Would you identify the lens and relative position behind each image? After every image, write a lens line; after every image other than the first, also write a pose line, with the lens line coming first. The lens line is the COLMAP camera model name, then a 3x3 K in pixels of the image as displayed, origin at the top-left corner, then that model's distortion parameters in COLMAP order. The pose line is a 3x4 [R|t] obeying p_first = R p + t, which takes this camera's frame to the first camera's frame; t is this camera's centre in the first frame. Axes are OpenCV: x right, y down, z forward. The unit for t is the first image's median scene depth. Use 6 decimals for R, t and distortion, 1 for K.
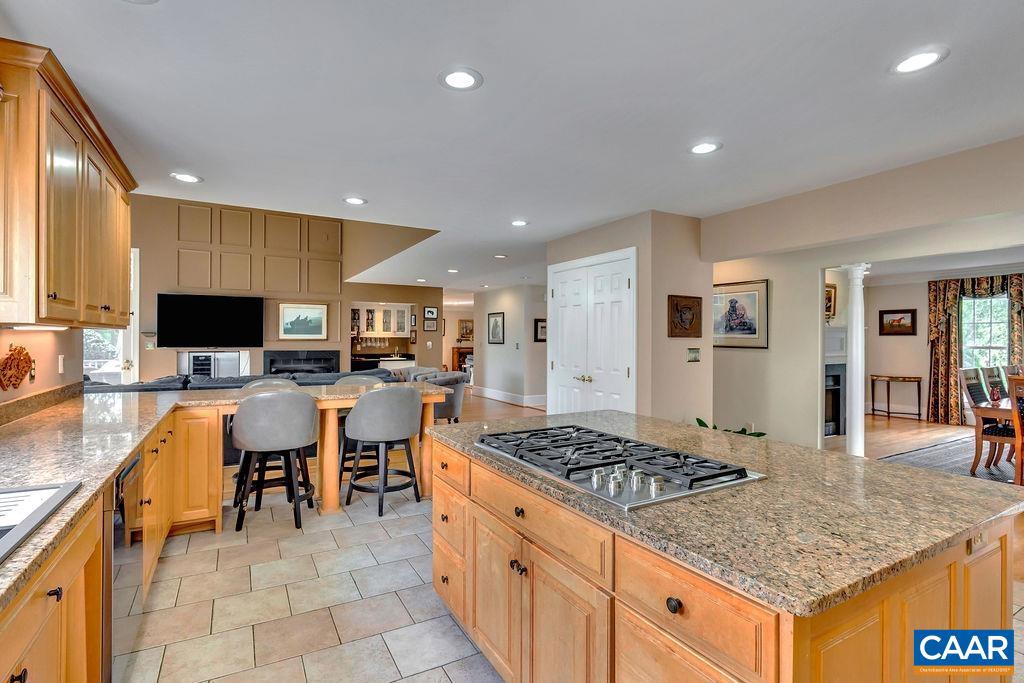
lens RADIAL K [[485.7, 0, 512.0], [0, 485.7, 341.5], [0, 0, 1]] dist [-0.004453, -0.001063]
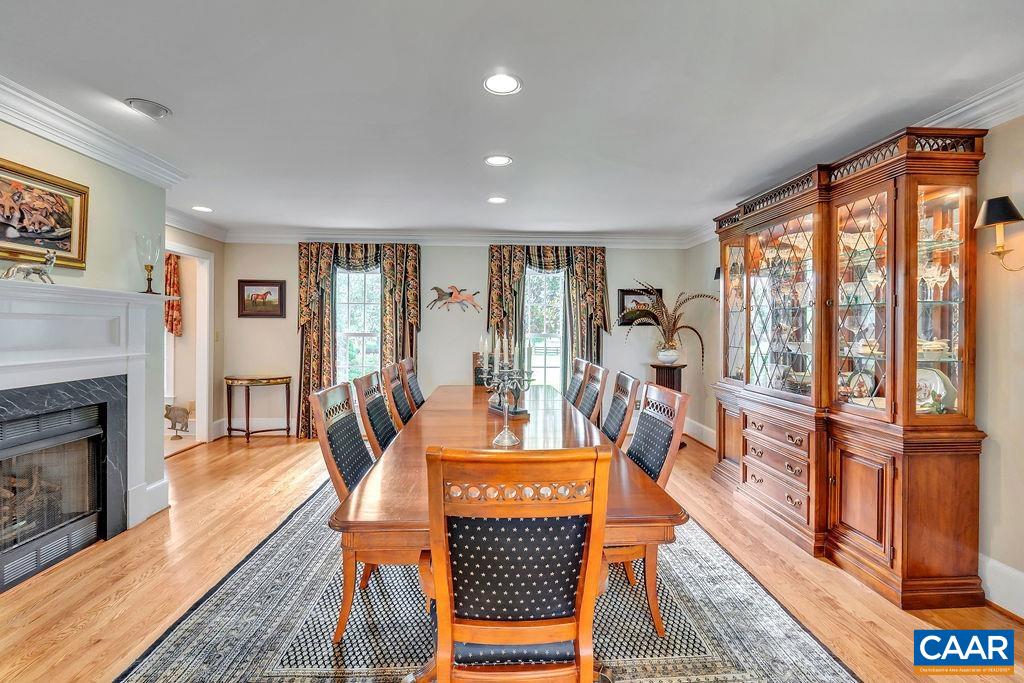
lens RADIAL K [[472.9, 0, 517.2], [0, 472.9, 330.1], [0, 0, 1]] dist [-0.002246, -0.000378]
pose [[0.454414, -0.000824, 0.890790, 0.390152], [-0.005243, 0.999980, 0.003599, 0.001186], [-0.890775, -0.006306, 0.454401, 0.399652]]
